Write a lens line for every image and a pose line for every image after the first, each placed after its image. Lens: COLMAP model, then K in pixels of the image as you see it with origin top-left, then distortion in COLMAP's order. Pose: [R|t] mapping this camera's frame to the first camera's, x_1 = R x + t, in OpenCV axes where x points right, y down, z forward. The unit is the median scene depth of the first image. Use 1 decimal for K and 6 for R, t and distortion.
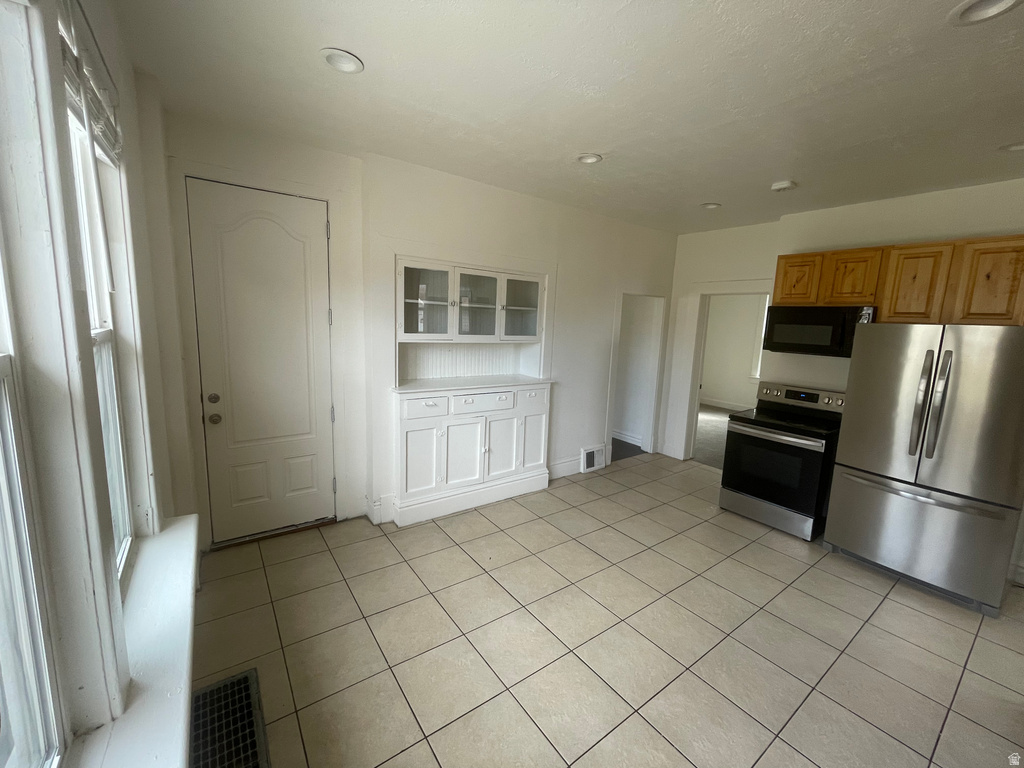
lens RADIAL K [[418.8, 0, 512.9], [0, 418.8, 378.7], [0, 0, 1]] dist [0.007040, -0.002417]
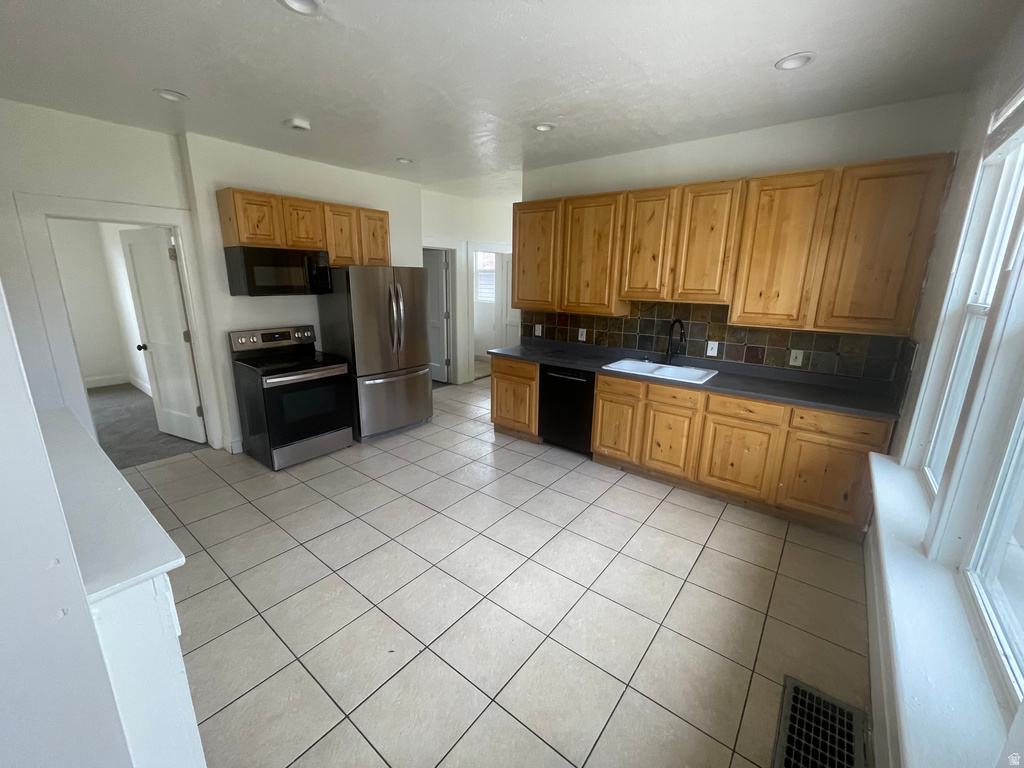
lens RADIAL K [[418.8, 0, 512.9], [0, 418.8, 378.7], [0, 0, 1]] dist [0.007040, -0.002417]
pose [[-0.268963, -0.271231, 0.924171, -0.546147], [0.115379, 0.943546, 0.310496, -0.137884], [-0.956215, 0.190142, -0.222485, 0.820745]]
